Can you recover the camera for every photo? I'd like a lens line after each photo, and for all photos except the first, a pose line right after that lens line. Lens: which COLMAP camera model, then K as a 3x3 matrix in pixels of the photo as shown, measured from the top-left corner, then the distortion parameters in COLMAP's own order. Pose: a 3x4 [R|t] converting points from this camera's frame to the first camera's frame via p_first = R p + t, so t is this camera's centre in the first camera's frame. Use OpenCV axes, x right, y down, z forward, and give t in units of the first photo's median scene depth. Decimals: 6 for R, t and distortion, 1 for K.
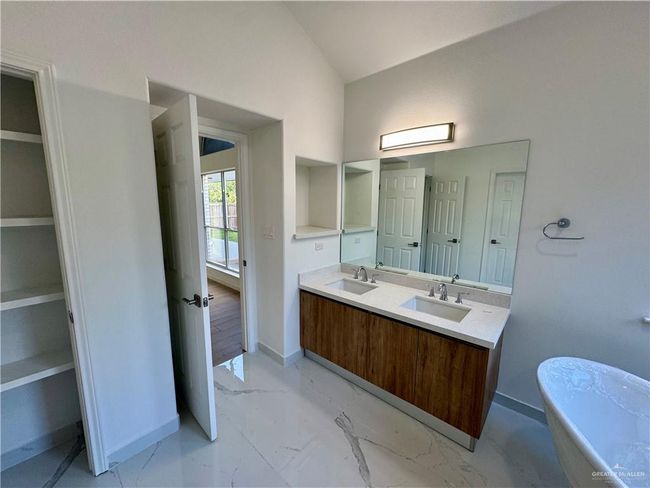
lens RADIAL K [[260.6, 0, 326.7], [0, 260.6, 246.0], [0, 0, 1]] dist [-0.003203, 0.001074]
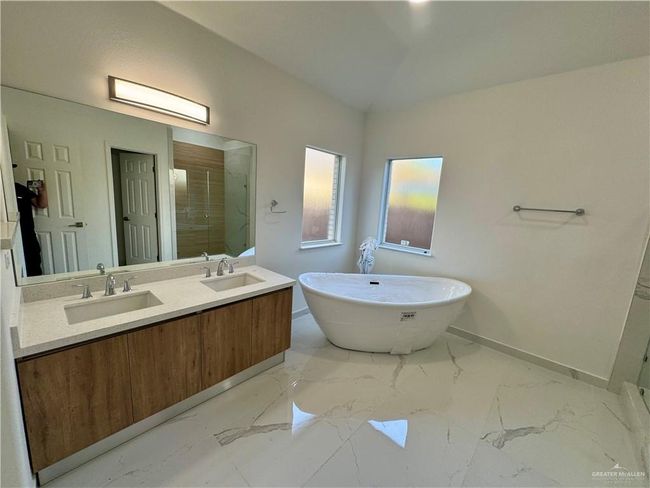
lens RADIAL K [[260.6, 0, 328.6], [0, 260.6, 244.8], [0, 0, 1]] dist [-0.003203, 0.001074]
pose [[-0.008263, -0.176556, 0.984256, -0.631306], [0.086302, 0.980491, 0.176606, -0.075123], [-0.996235, 0.086403, 0.007135, 0.552836]]
